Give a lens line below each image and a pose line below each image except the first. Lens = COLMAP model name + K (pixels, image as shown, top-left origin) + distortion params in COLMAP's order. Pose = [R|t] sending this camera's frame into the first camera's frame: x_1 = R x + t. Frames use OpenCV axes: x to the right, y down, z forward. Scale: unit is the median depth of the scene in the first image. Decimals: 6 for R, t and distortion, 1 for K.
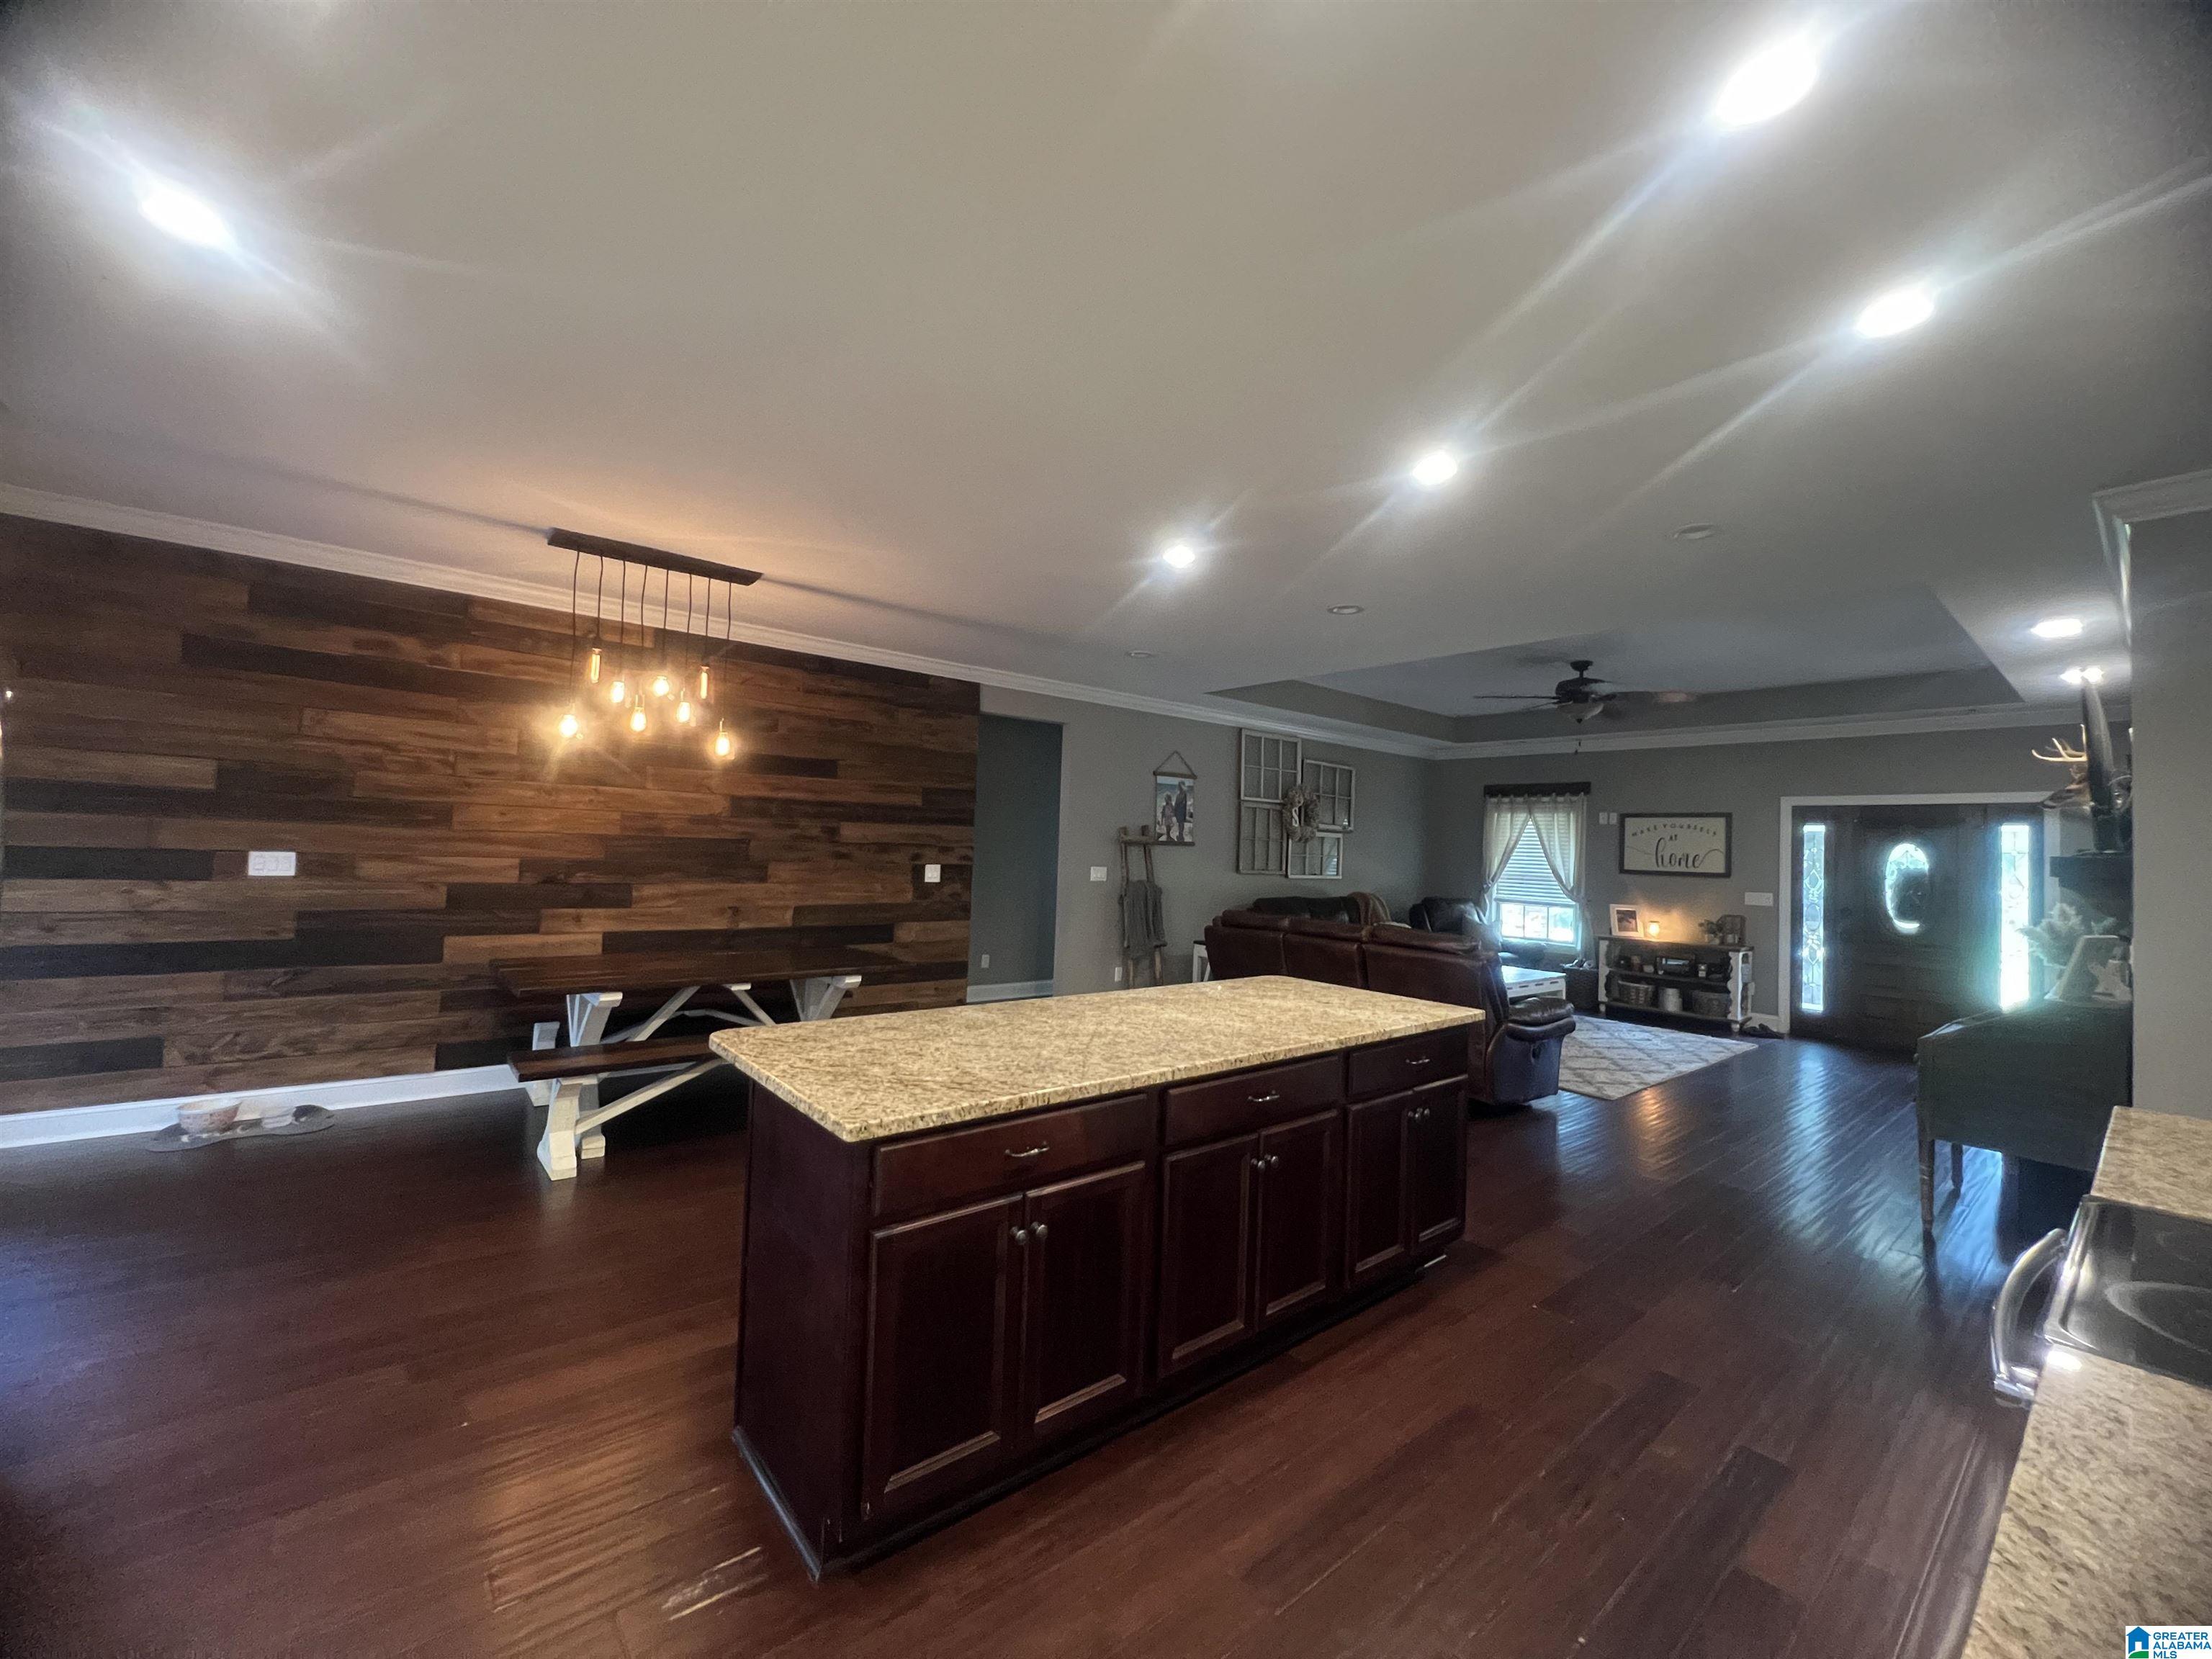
lens RADIAL K [[887.3, 0, 1109.8], [0, 887.3, 821.8], [0, 0, 1]] dist [-0.002819, 0.000718]
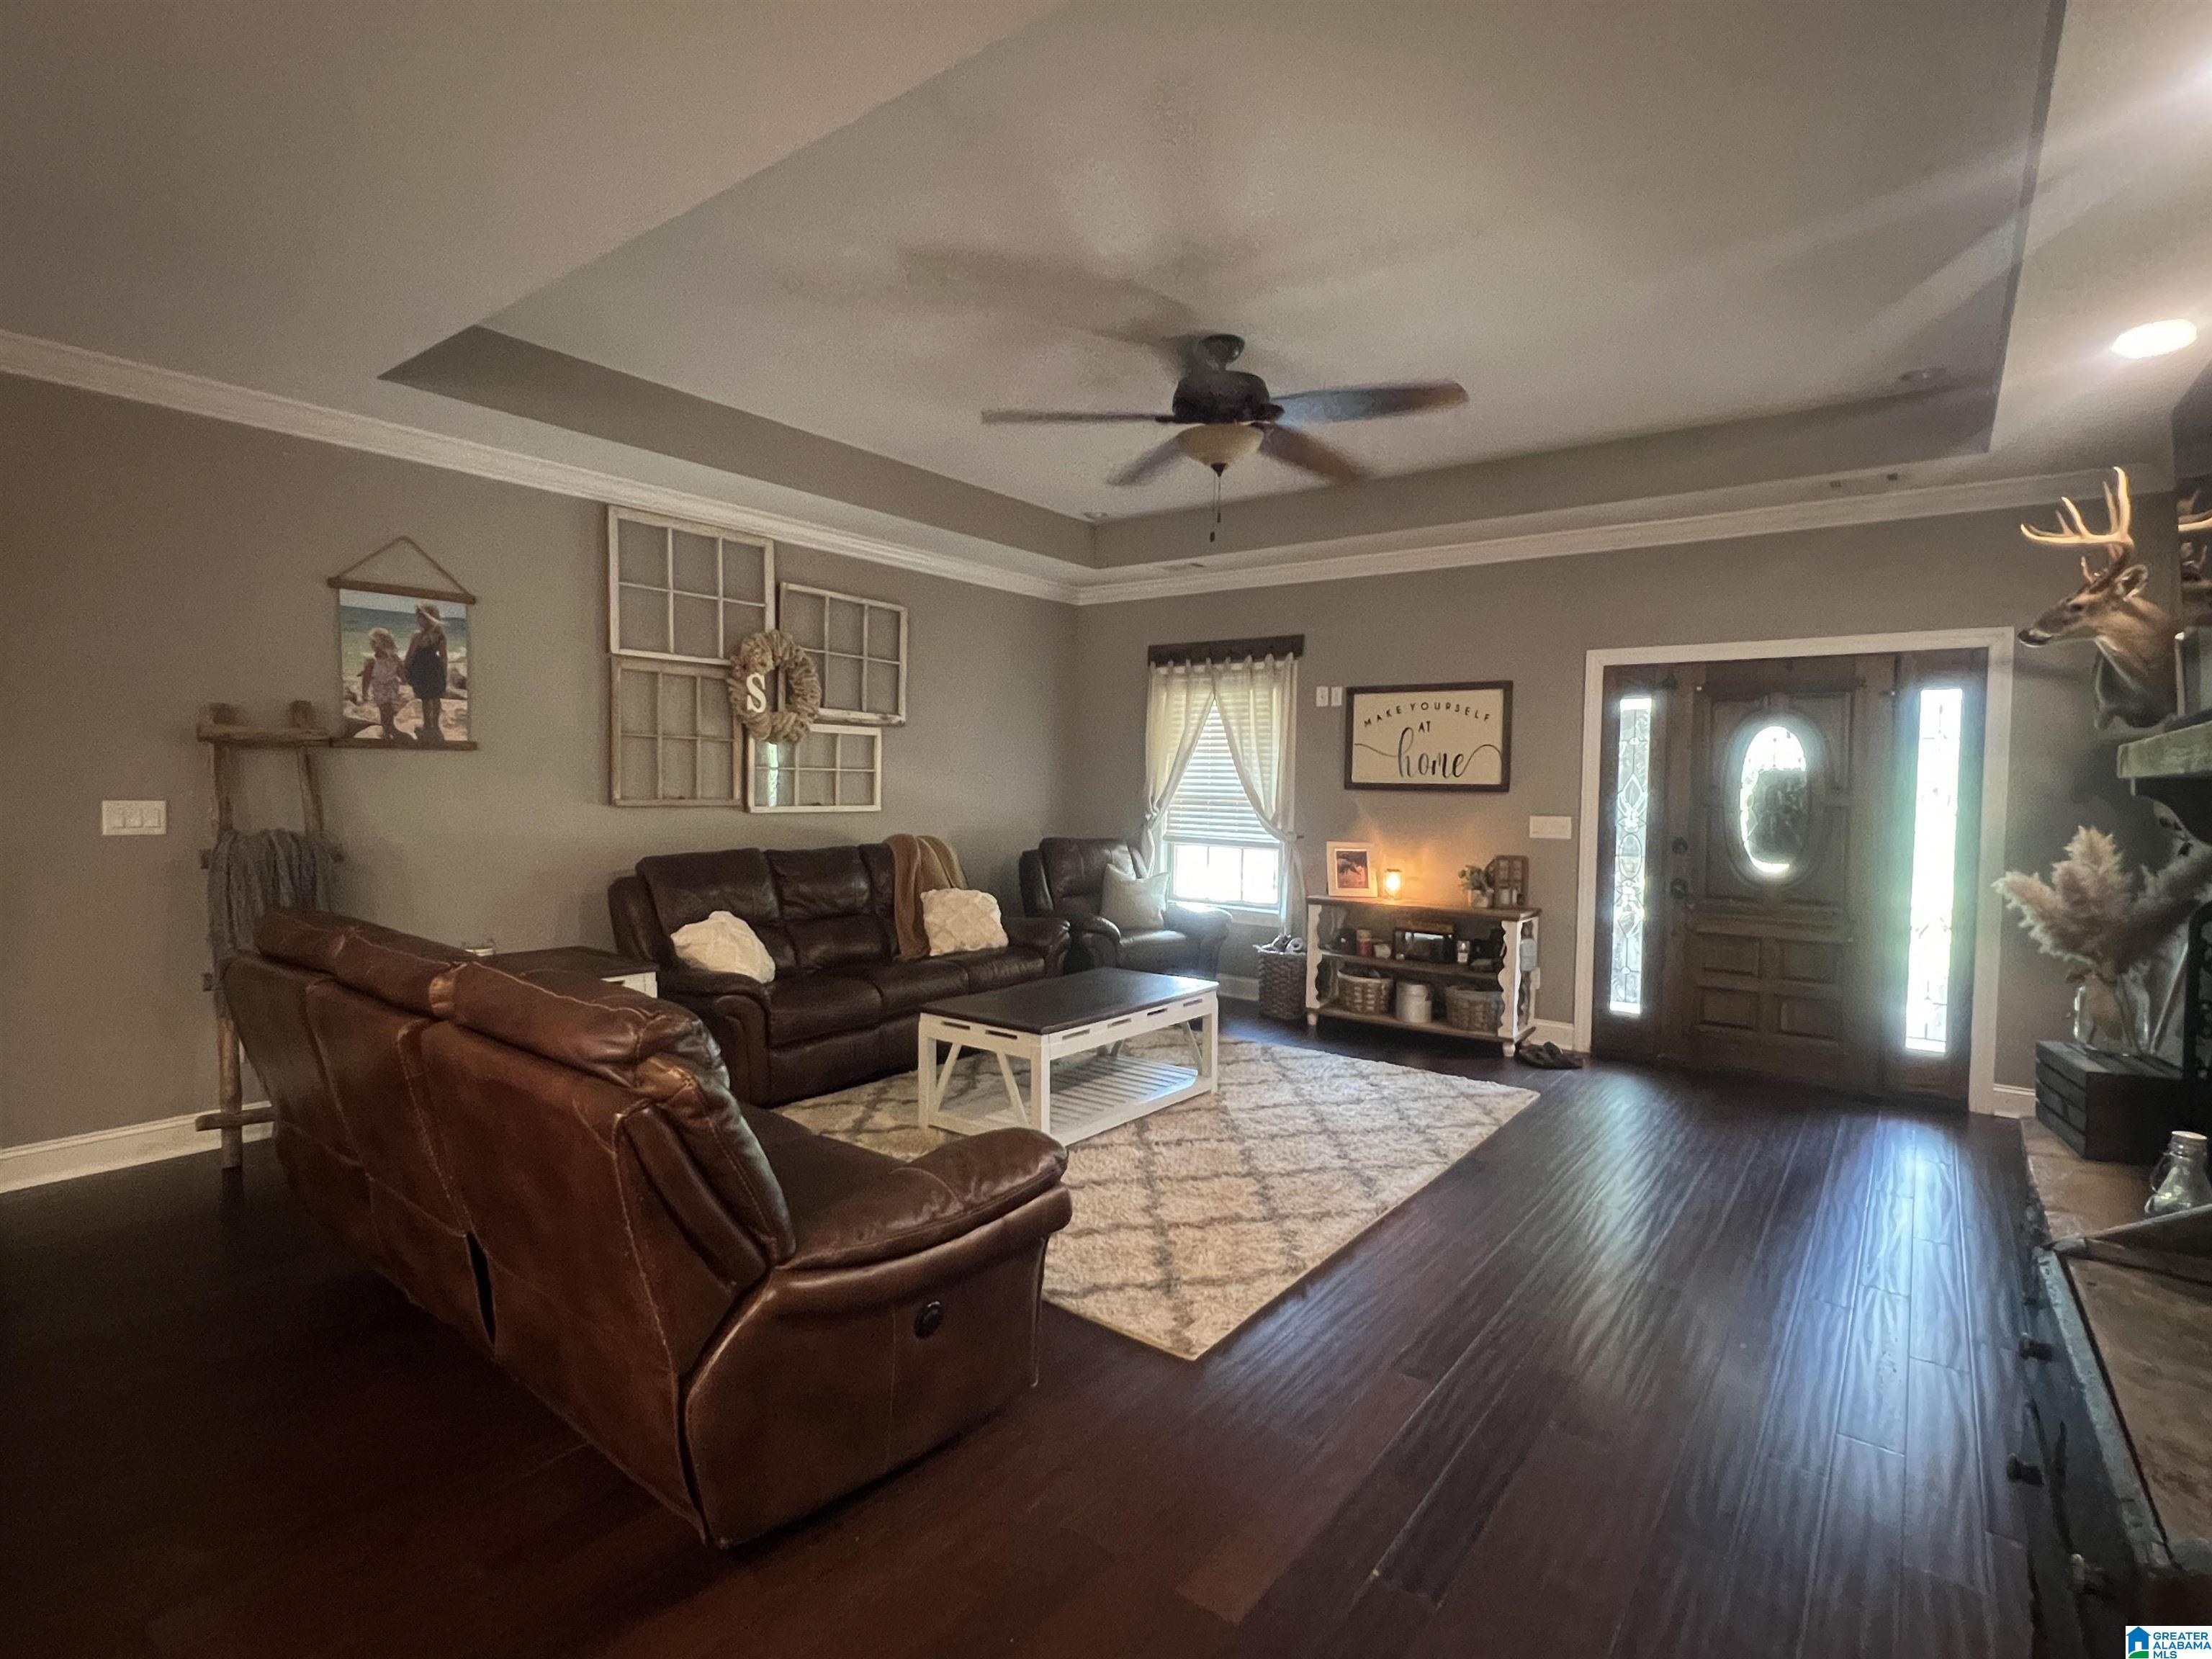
lens RADIAL K [[1086.1, 0, 1102.5], [0, 1086.1, 821.2], [0, 0, 1]] dist [-0.002658, 0.000381]
pose [[0.973634, -0.028578, 0.226319, 0.318484], [0.011460, 0.996997, 0.076591, 0.027717], [-0.227828, -0.071978, 0.971037, 0.418395]]
